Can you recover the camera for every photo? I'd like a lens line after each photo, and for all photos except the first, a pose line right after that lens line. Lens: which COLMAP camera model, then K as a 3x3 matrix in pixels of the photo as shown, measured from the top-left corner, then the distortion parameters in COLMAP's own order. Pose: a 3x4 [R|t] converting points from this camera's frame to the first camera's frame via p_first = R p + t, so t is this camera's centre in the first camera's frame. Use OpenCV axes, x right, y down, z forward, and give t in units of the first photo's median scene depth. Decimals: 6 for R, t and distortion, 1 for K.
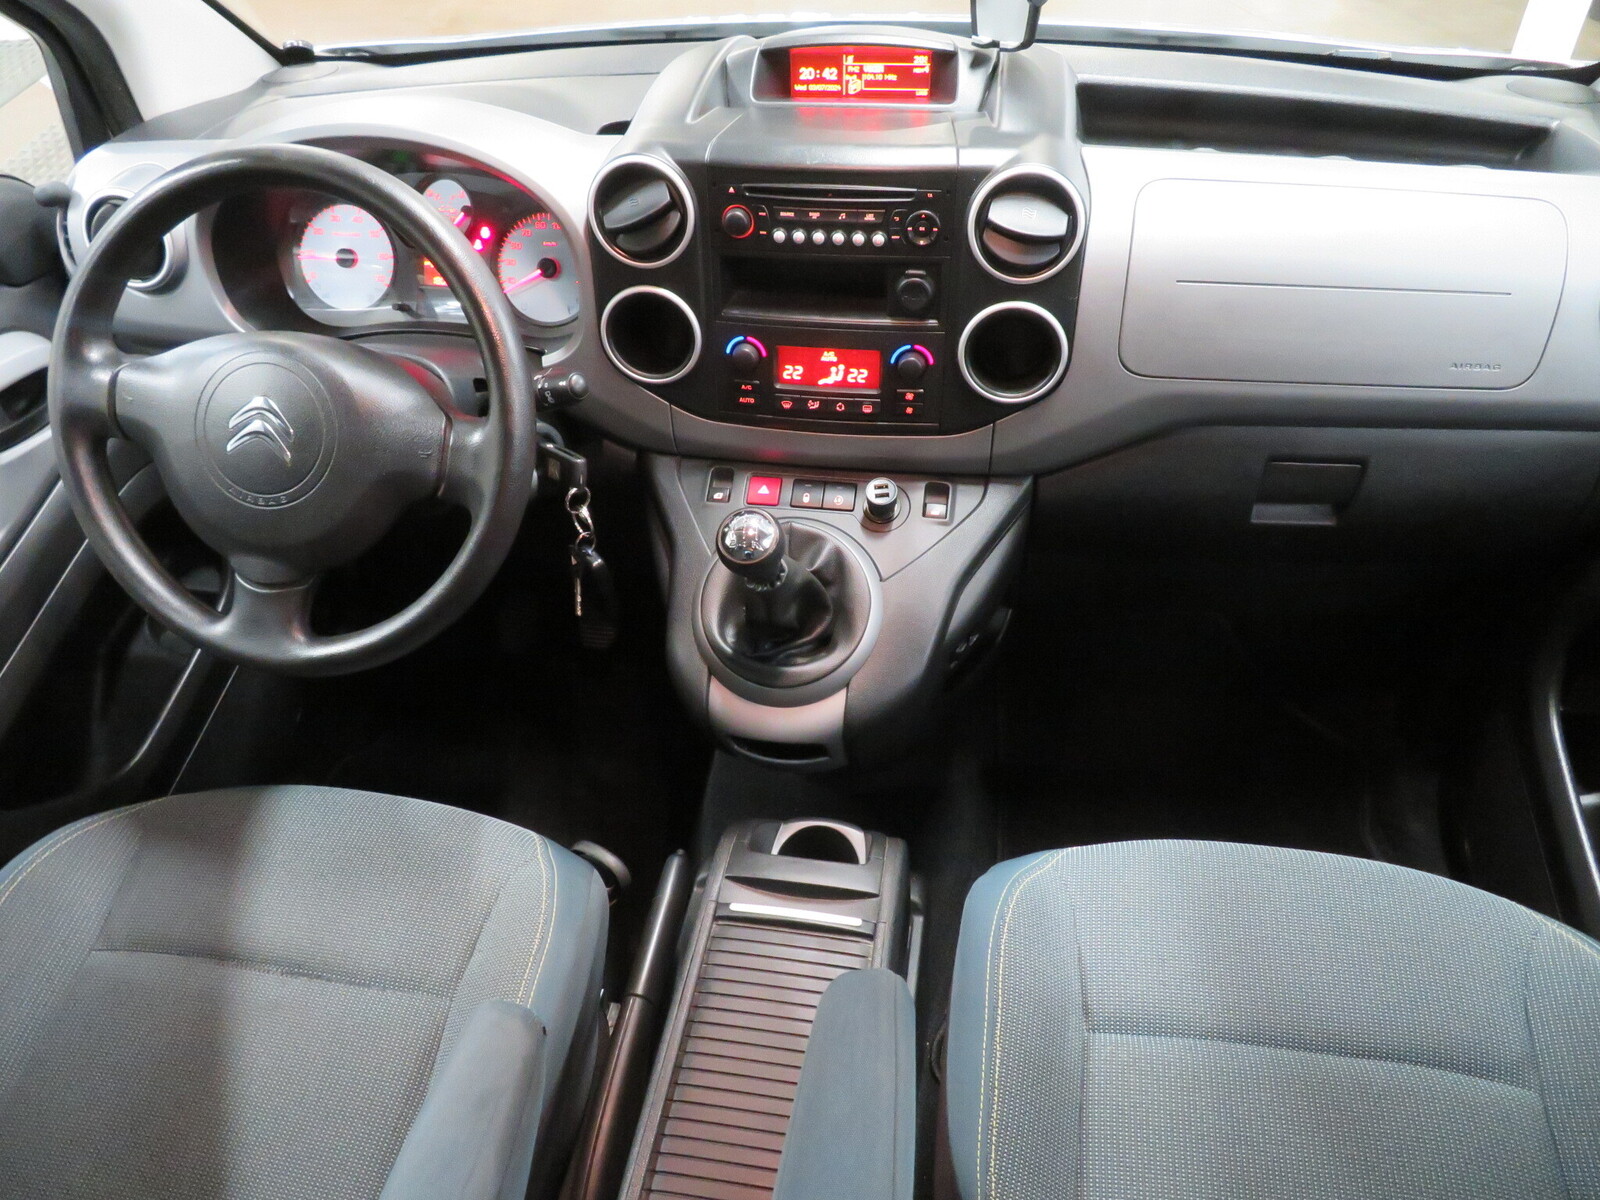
lens RADIAL K [[1207.4, 0, 801.9], [0, 1207.4, 606.9], [0, 0, 1]] dist [-0.007083, -0.007269]
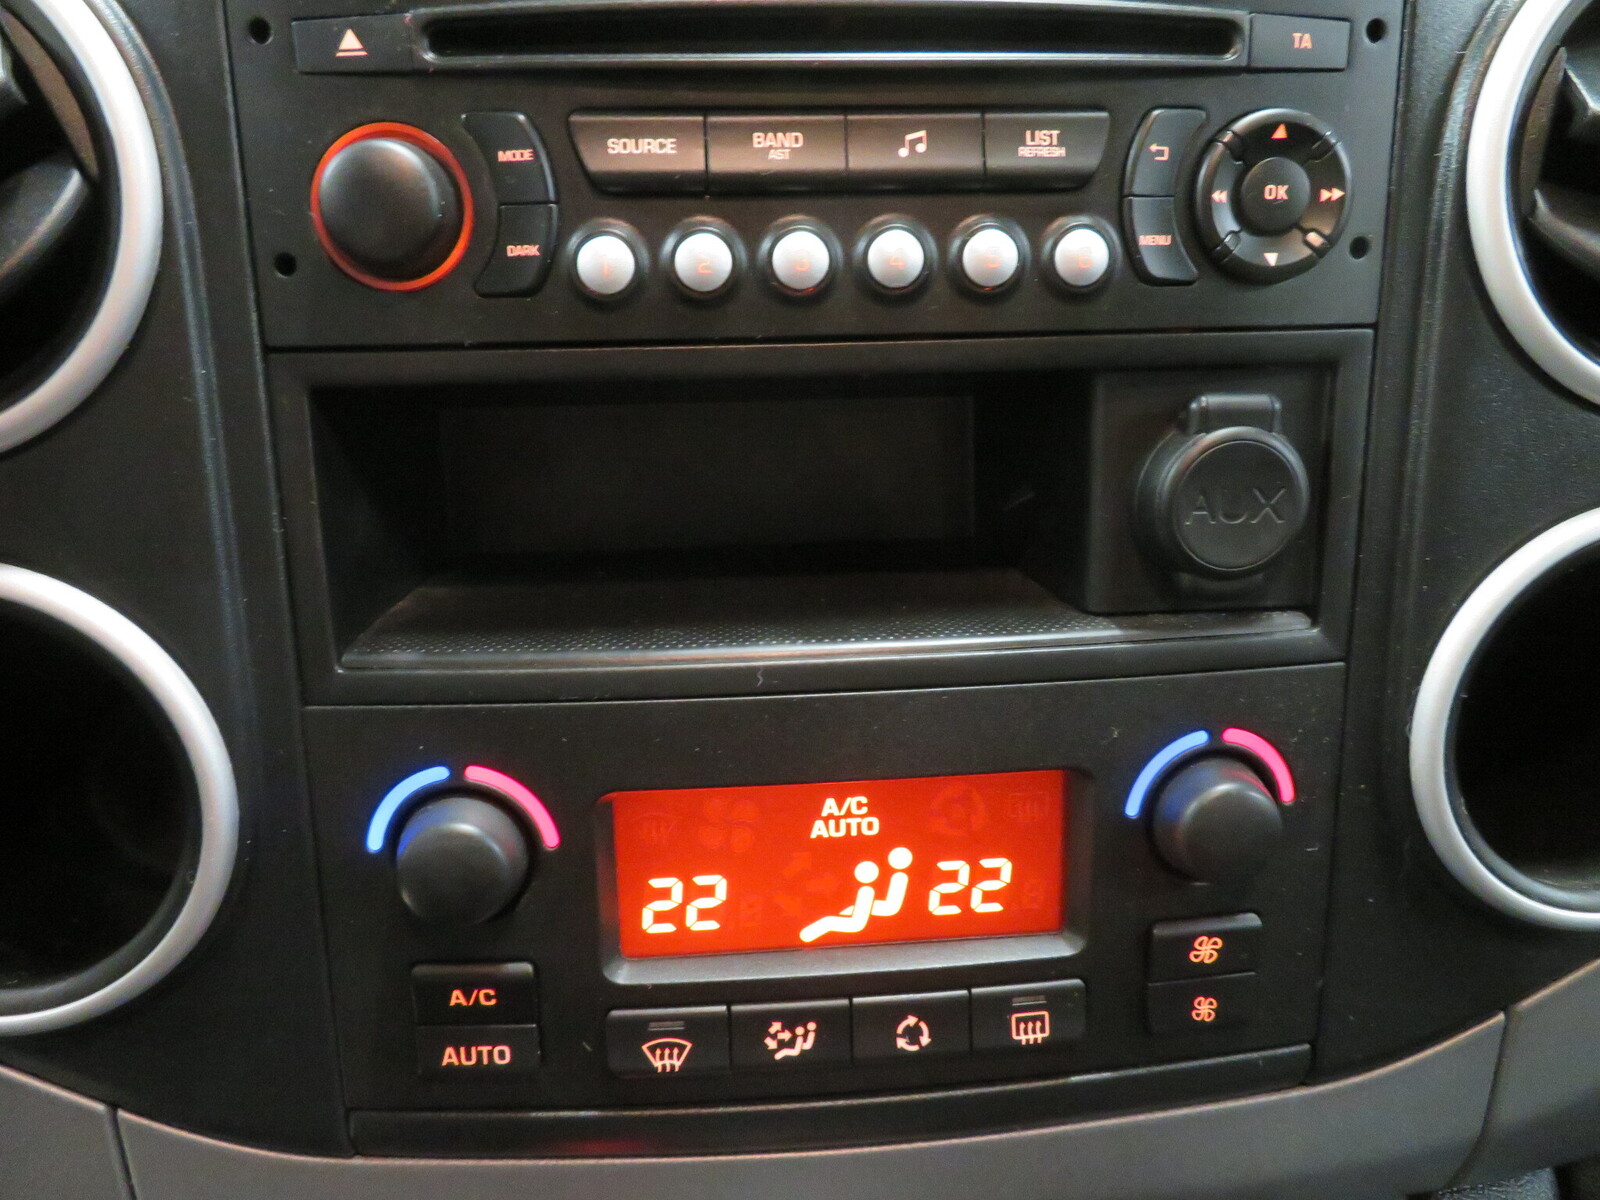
lens RADIAL K [[1207.4, 0, 801.9], [0, 1207.4, 606.9], [0, 0, 1]] dist [-0.007083, -0.007269]
pose [[0.967149, -0.063468, 0.246159, -0.038280], [0.146535, 0.930456, -0.335827, -0.169240], [-0.207726, 0.360866, 0.909190, 0.781511]]
